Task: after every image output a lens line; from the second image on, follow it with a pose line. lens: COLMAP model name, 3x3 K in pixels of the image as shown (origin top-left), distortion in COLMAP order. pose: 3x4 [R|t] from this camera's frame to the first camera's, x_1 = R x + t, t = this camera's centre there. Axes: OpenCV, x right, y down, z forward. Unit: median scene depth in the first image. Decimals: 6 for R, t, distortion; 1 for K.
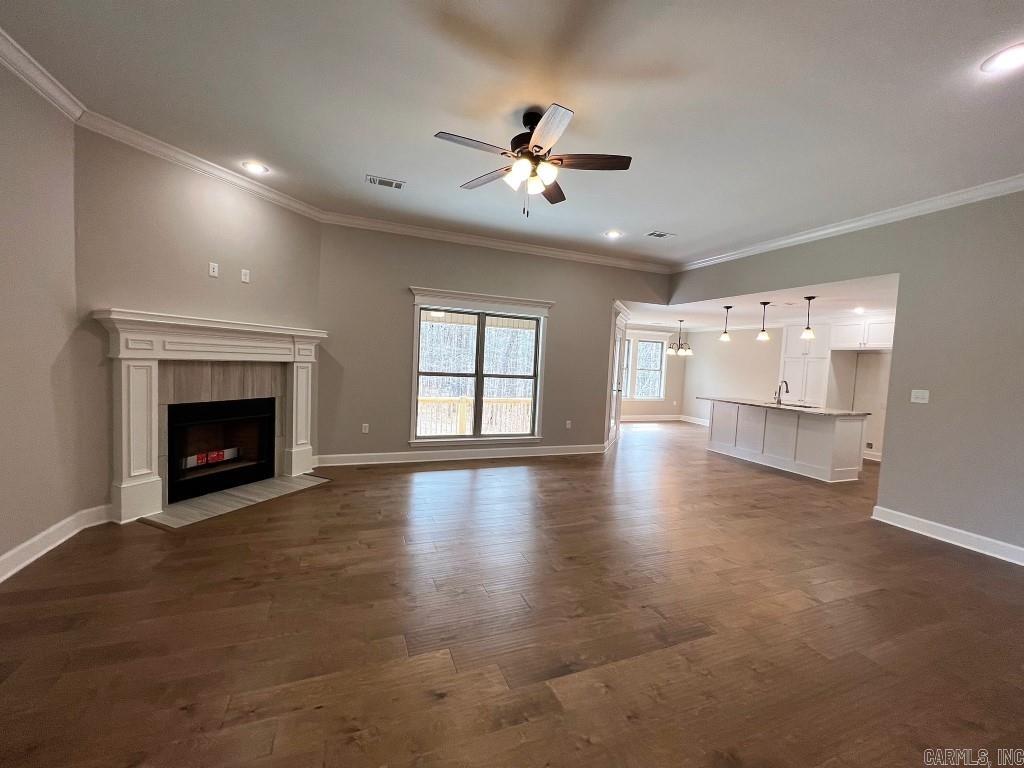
lens RADIAL K [[408.0, 0, 509.4], [0, 408.0, 384.0], [0, 0, 1]] dist [-0.001168, -0.000115]
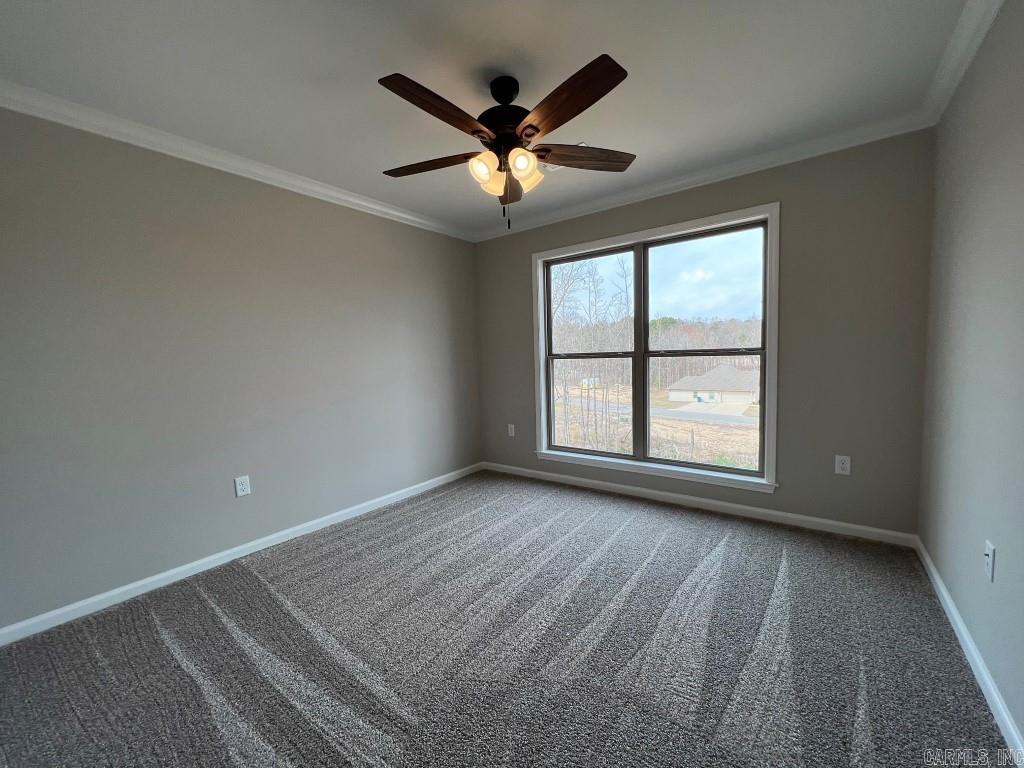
lens RADIAL K [[410.7, 0, 509.8], [0, 410.7, 387.1], [0, 0, 1]] dist [0.001602, 0.000102]
pose [[0.524728, 0.012366, -0.851180, 0.417355], [0.015419, 0.999592, 0.024027, 0.011317], [0.851130, -0.025732, 0.524324, 0.692808]]
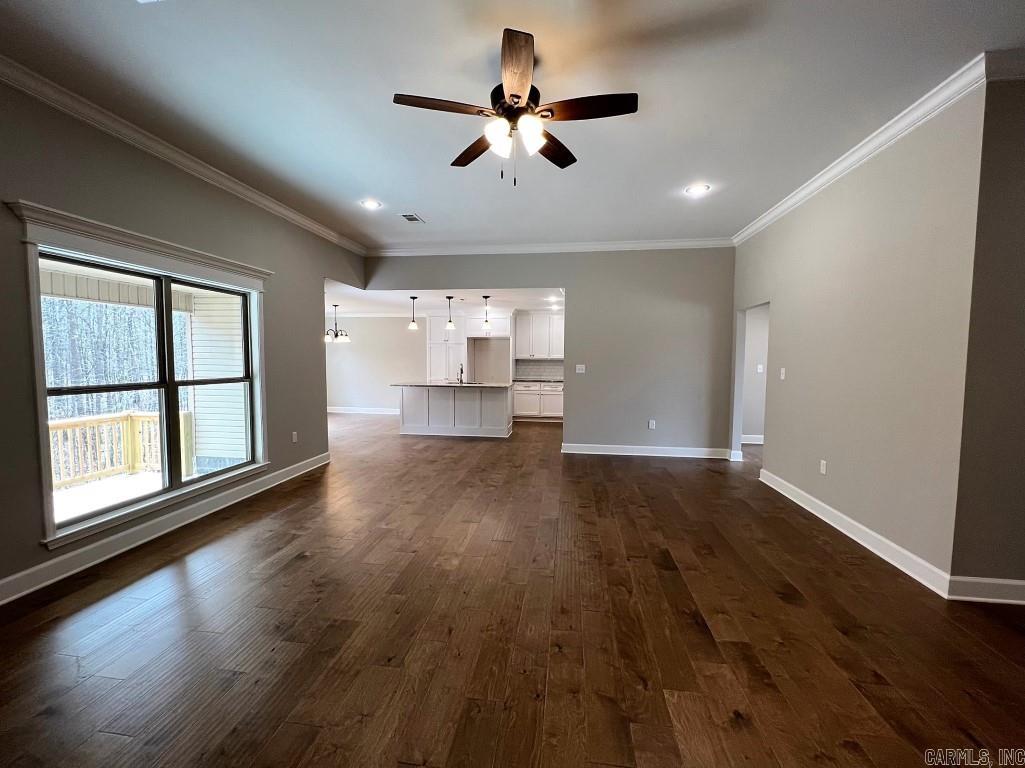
lens RADIAL K [[418.4, 0, 510.6], [0, 418.4, 382.8], [0, 0, 1]] dist [0.000963, 0.000115]
pose [[0.491572, -0.096761, 0.865444, -0.453761], [0.067066, 0.995063, 0.073160, -0.044064], [-0.868250, 0.022079, 0.495635, 0.361036]]
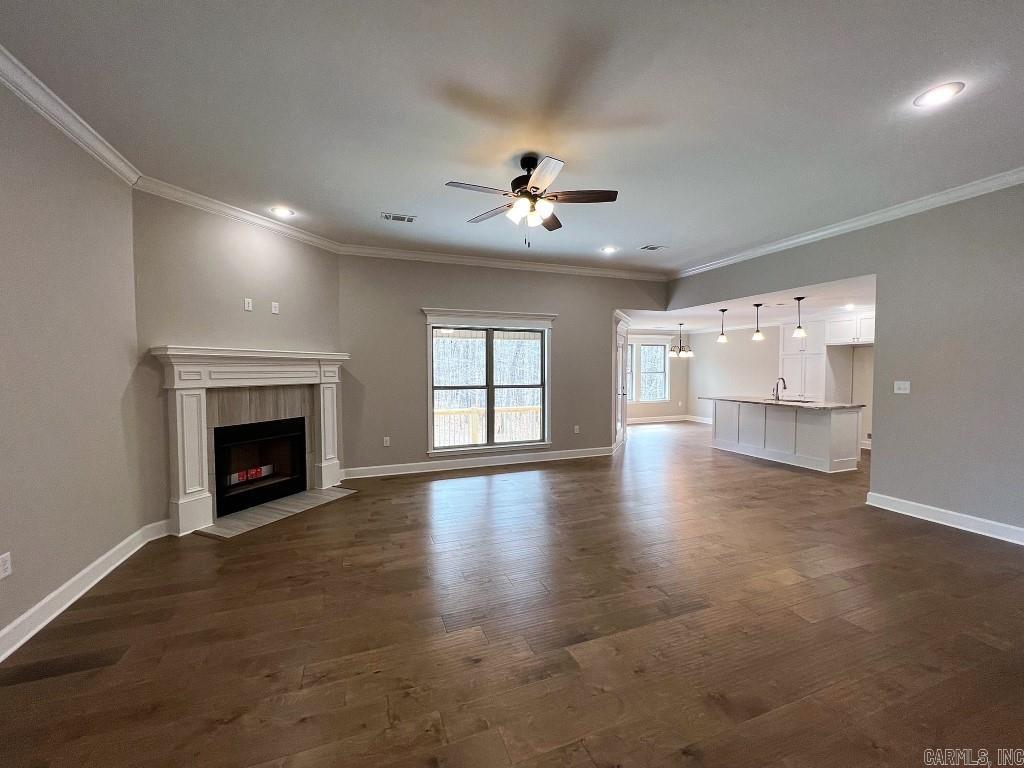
lens RADIAL K [[408.0, 0, 509.4], [0, 408.0, 384.0], [0, 0, 1]] dist [-0.001168, -0.000115]
pose [[0.998655, -0.048710, -0.017790, -0.005009], [0.048336, 0.998613, -0.020851, -0.005275], [0.018781, 0.019963, 0.999624, -0.078132]]
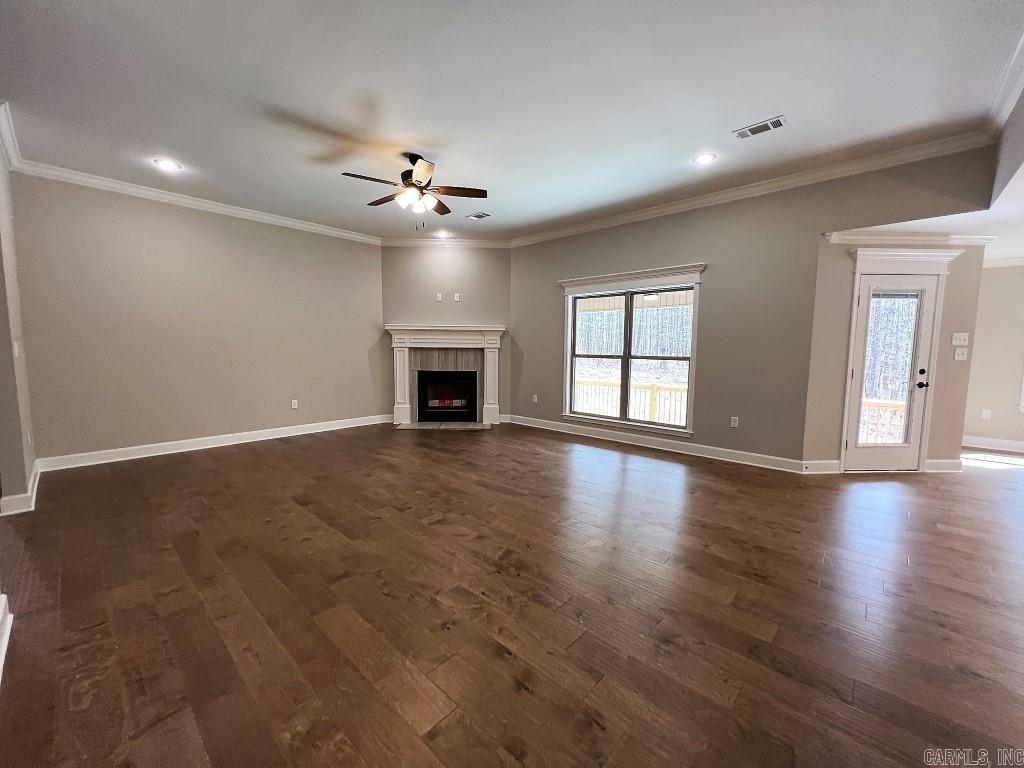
lens RADIAL K [[408.0, 0, 509.4], [0, 408.0, 384.0], [0, 0, 1]] dist [-0.001168, -0.000115]
pose [[0.433712, 0.039359, -0.900191, 0.879438], [-0.038522, 0.998942, 0.025117, 0.038295], [0.900228, 0.023784, 0.434770, 0.424015]]
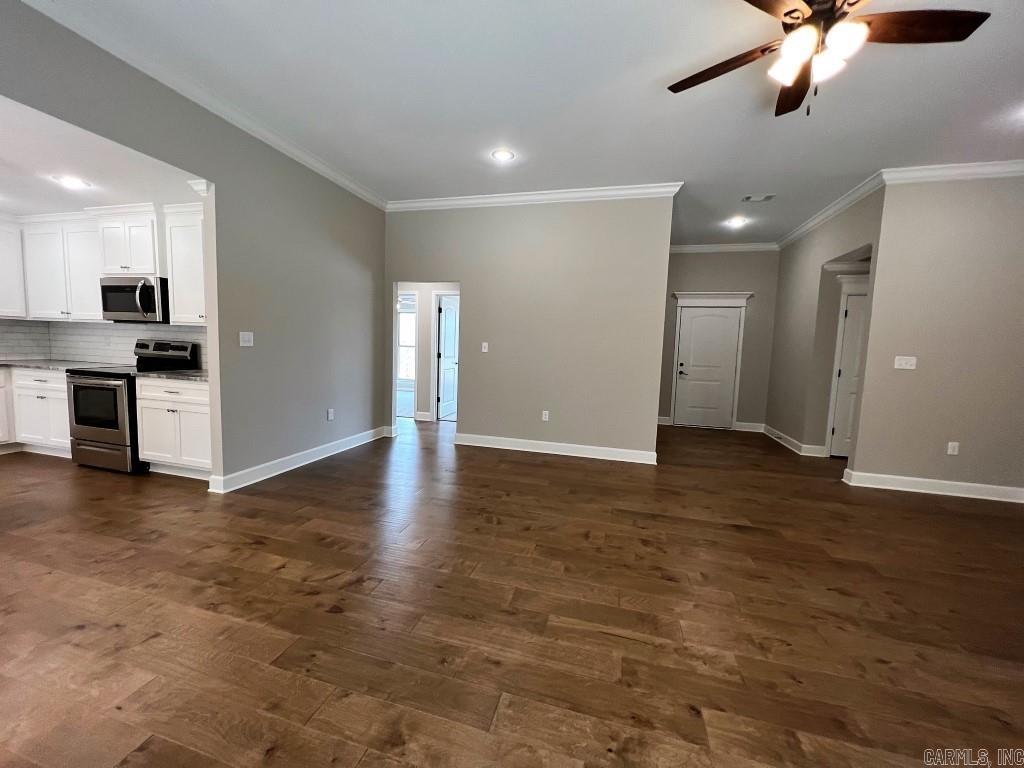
lens RADIAL K [[408.0, 0, 509.4], [0, 408.0, 384.0], [0, 0, 1]] dist [-0.001168, -0.000115]
pose [[-0.793275, -0.130136, 0.594794, -0.015135], [-0.039155, 0.985773, 0.163457, -0.036138], [-0.607603, 0.106377, -0.787085, 1.150733]]
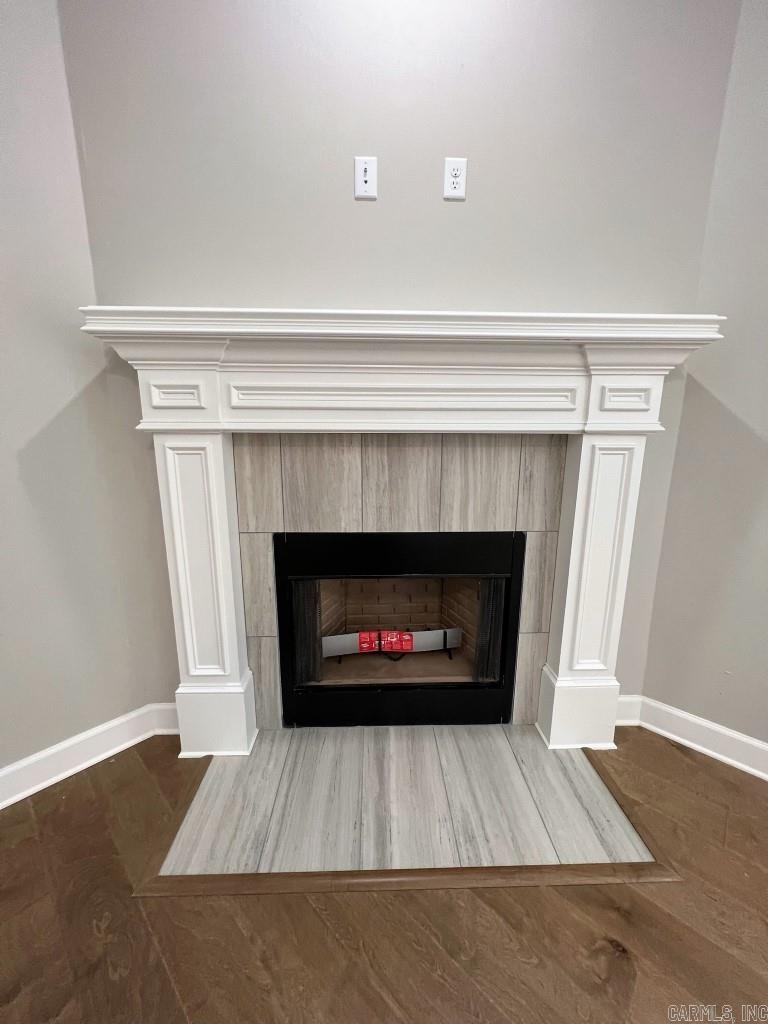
lens RADIAL K [[408.0, 0, 384.0], [0, 408.0, 512.0], [0, 0, 1]] dist [-0.001168, -0.000115]
pose [[0.426204, 0.145365, -0.892871, -0.297379], [-0.034345, 0.988893, 0.144604, -0.033388], [0.903975, -0.030965, 0.426463, 0.714704]]
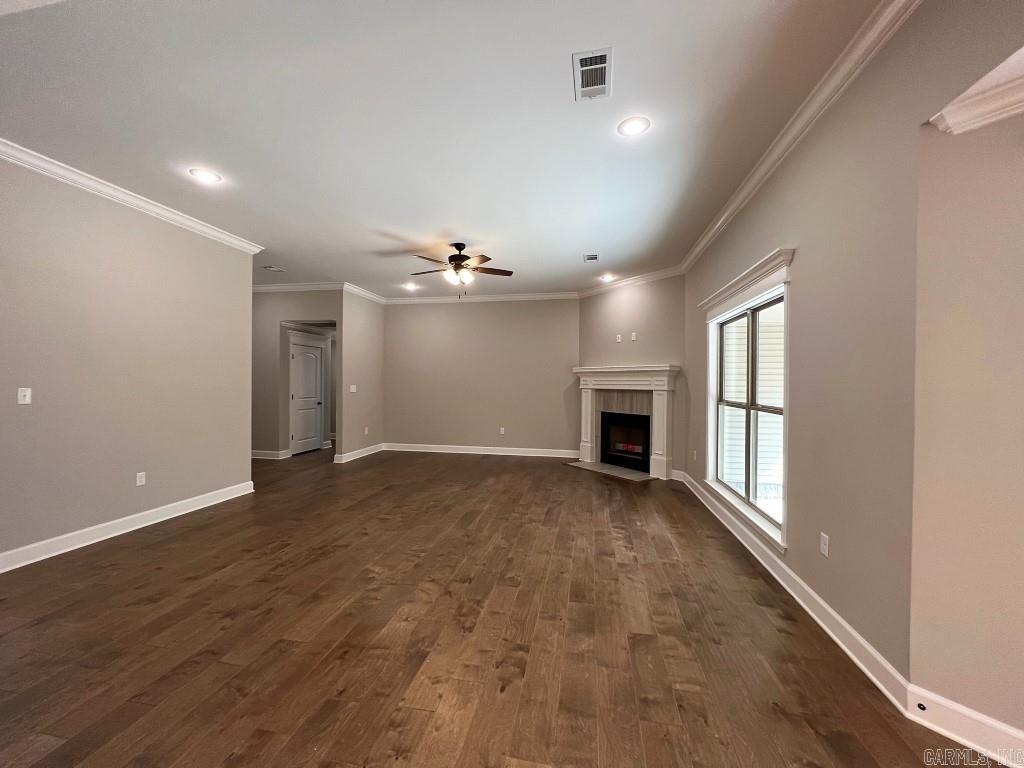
lens RADIAL K [[408.0, 0, 509.4], [0, 408.0, 384.0], [0, 0, 1]] dist [-0.001168, -0.000115]
pose [[-0.538459, -0.049301, -0.841208, 0.854339], [-0.078415, 0.996887, -0.008231, -0.025237], [0.838995, 0.061532, -0.540649, 1.321068]]
